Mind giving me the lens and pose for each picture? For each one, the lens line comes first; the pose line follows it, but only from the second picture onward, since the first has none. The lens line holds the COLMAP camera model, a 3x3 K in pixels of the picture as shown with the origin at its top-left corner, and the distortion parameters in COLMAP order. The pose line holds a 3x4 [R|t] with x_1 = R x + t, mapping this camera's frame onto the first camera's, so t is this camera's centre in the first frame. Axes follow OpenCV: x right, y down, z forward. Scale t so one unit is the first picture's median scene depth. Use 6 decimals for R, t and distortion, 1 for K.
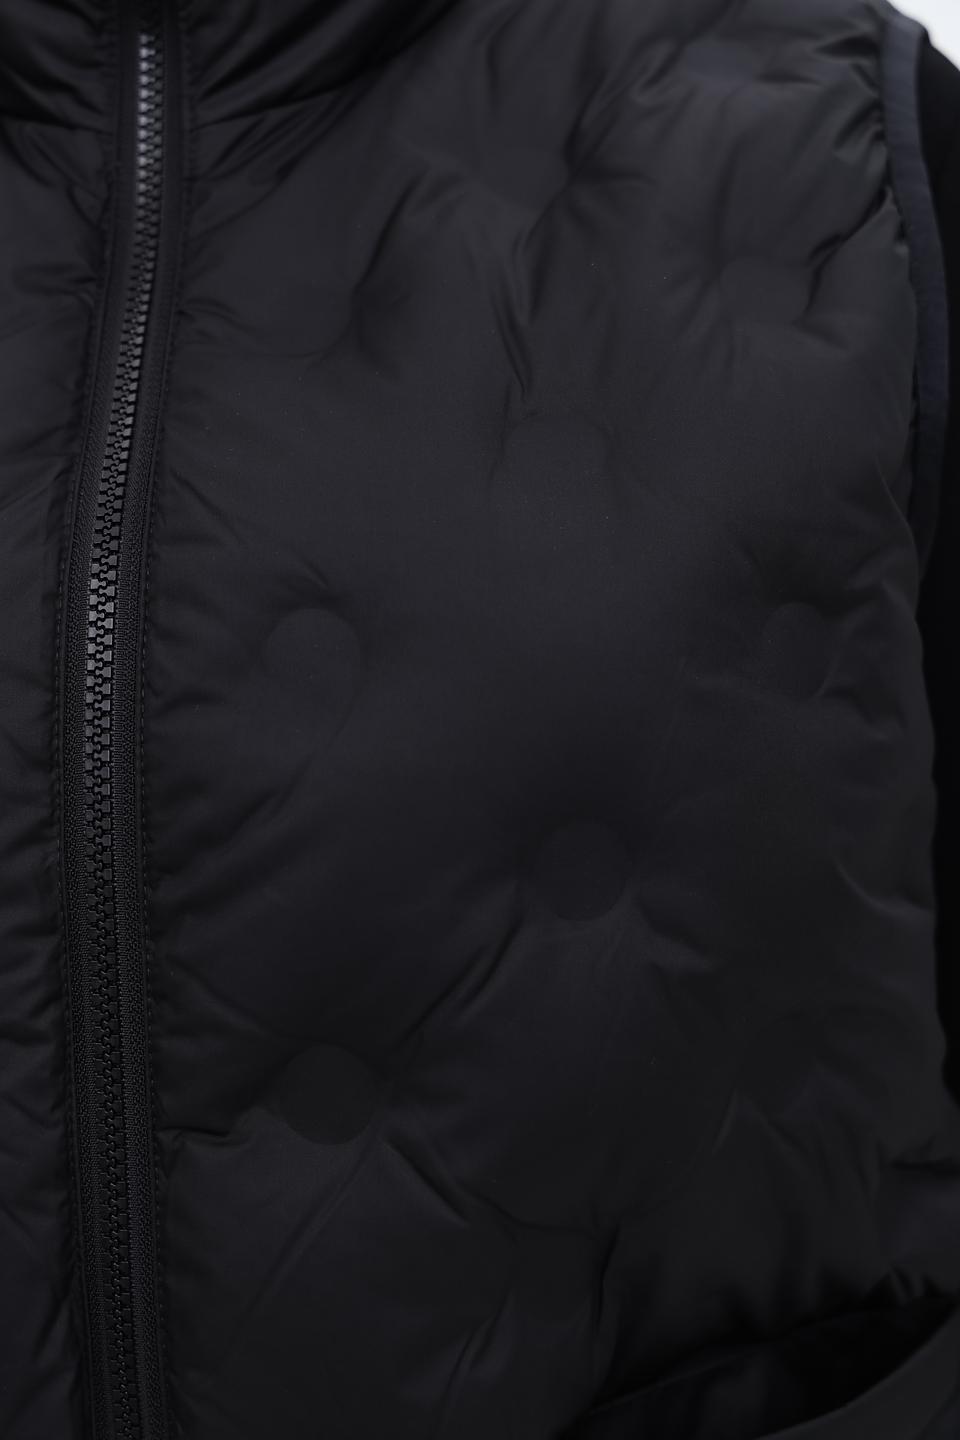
lens RADIAL K [[2407.2, 0, 480.0], [0, 2407.2, 720.0], [0, 0, 1]] dist [-0.025282, -1.273596]
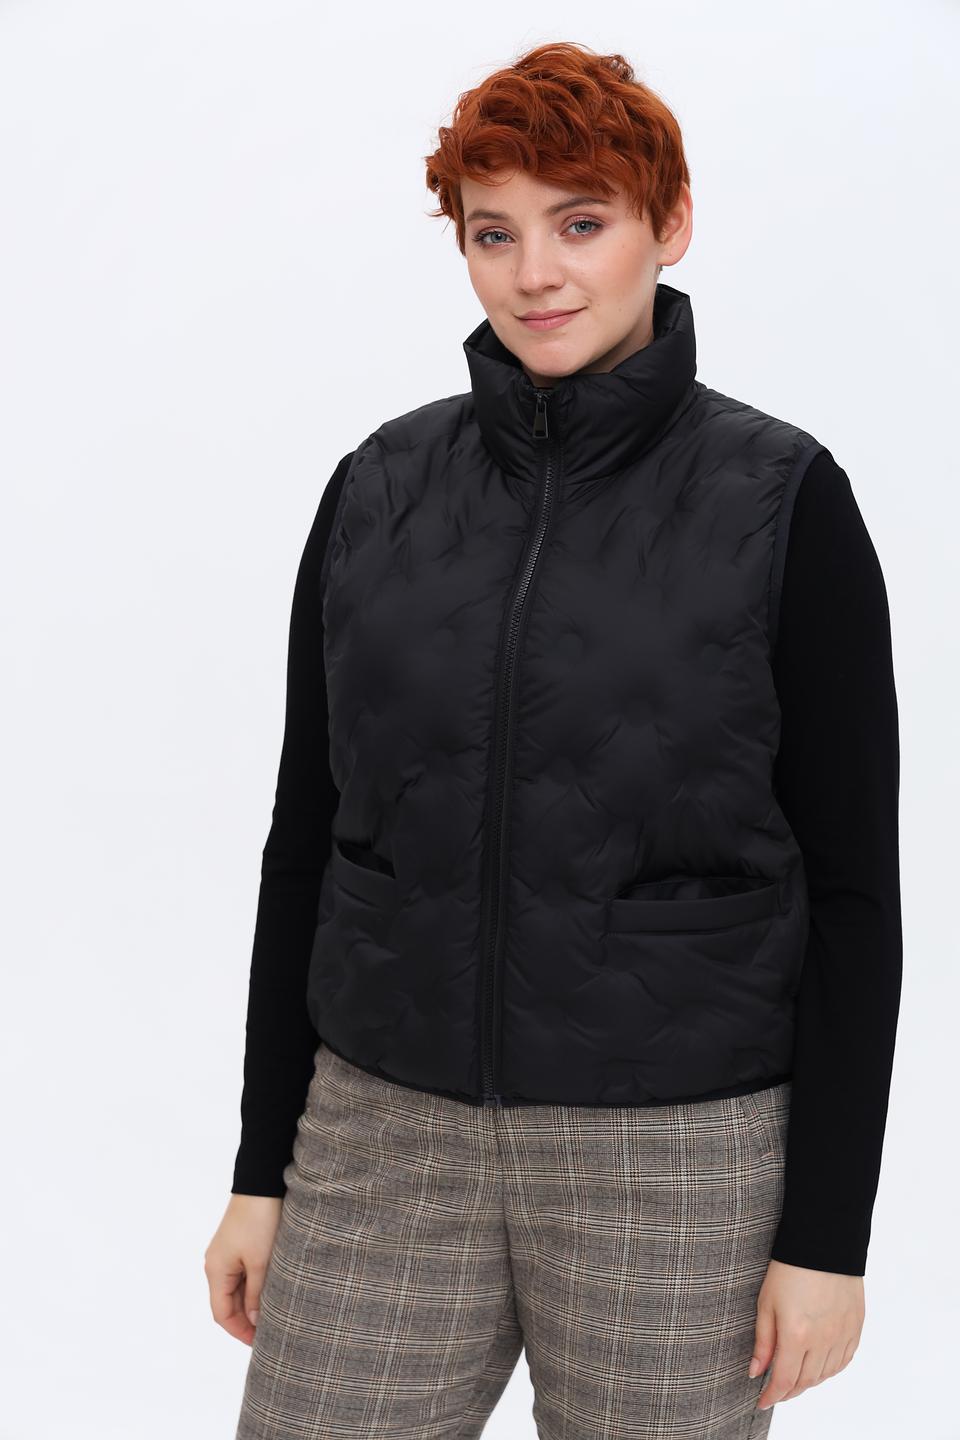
lens RADIAL K [[2407.2, 0, 480.0], [0, 2407.2, 720.0], [0, 0, 1]] dist [-0.025282, -1.273596]
pose [[0.966609, 0.088279, -0.240569, 0.645355], [-0.103343, 0.993352, -0.050711, 0.266636], [0.234493, 0.073878, 0.969306, -2.382530]]
